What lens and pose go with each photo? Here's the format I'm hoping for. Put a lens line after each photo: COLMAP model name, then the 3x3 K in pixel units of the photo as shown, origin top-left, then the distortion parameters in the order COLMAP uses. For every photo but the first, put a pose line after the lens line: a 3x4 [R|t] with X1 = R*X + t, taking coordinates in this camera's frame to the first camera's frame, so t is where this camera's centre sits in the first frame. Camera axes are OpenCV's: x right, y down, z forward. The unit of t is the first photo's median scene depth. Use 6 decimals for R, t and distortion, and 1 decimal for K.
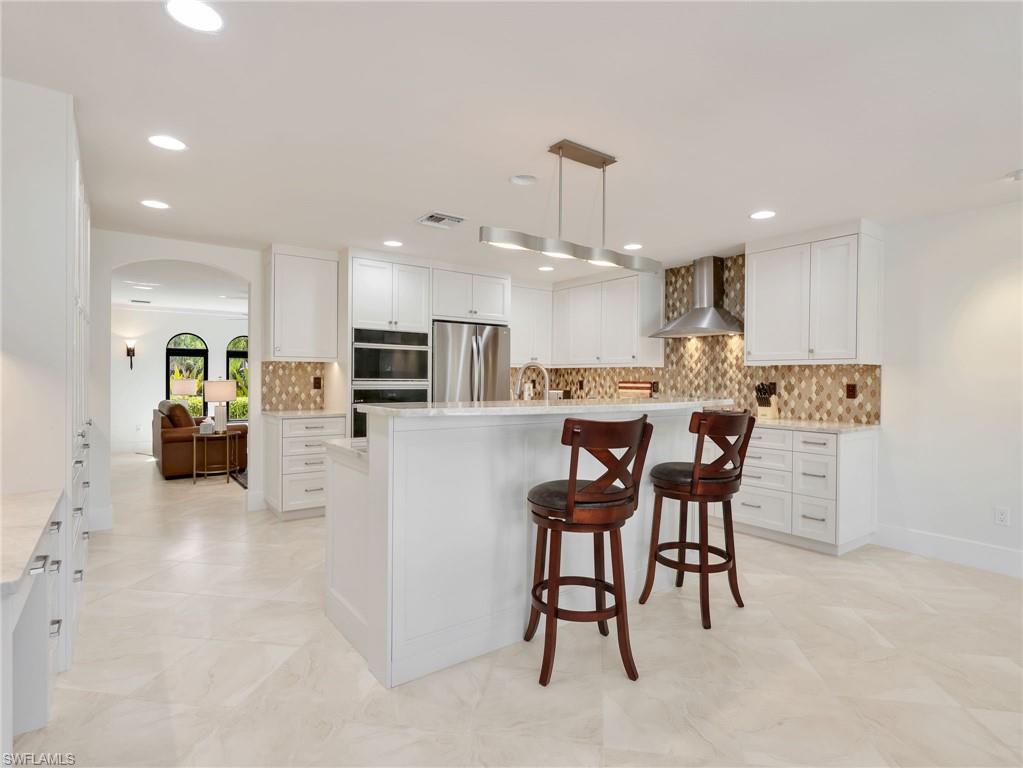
lens RADIAL K [[539.1, 0, 511.5], [0, 539.1, 384.0], [0, 0, 1]] dist [-0.002311, 0.000939]
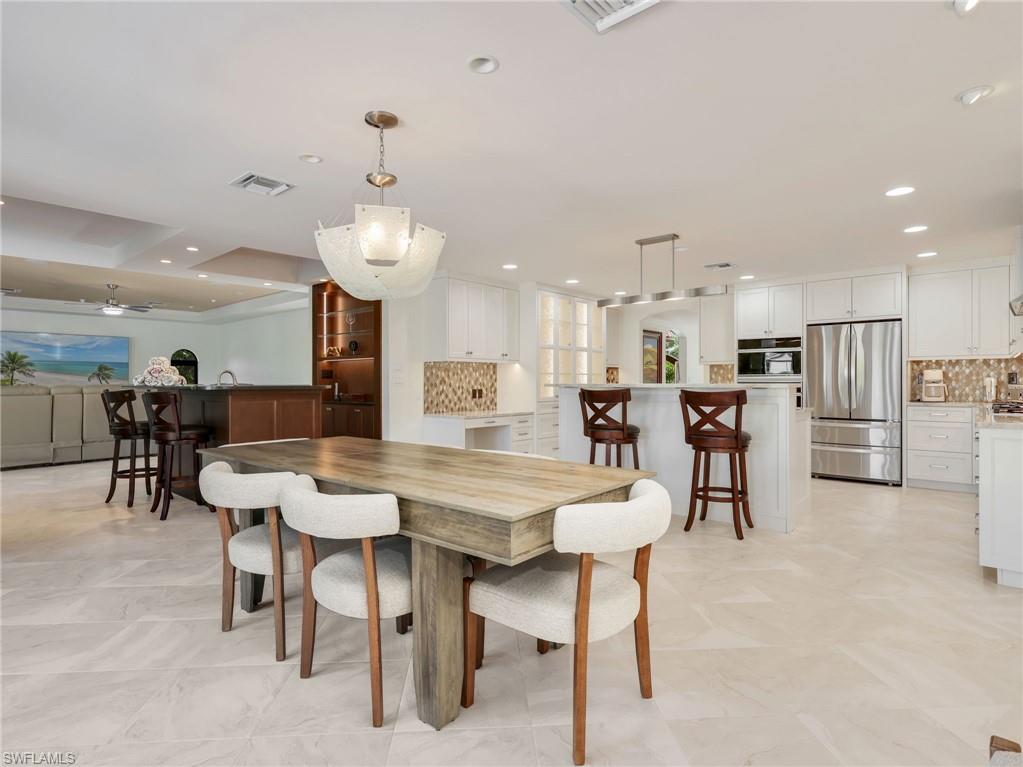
lens RADIAL K [[539.1, 0, 511.5], [0, 539.1, 383.5], [0, 0, 1]] dist [-0.002311, 0.000939]
pose [[0.220560, -0.005834, -0.975356, 0.919009], [-0.005385, 0.999960, -0.007199, 0.025500], [0.975358, 0.006840, 0.220520, 0.092506]]
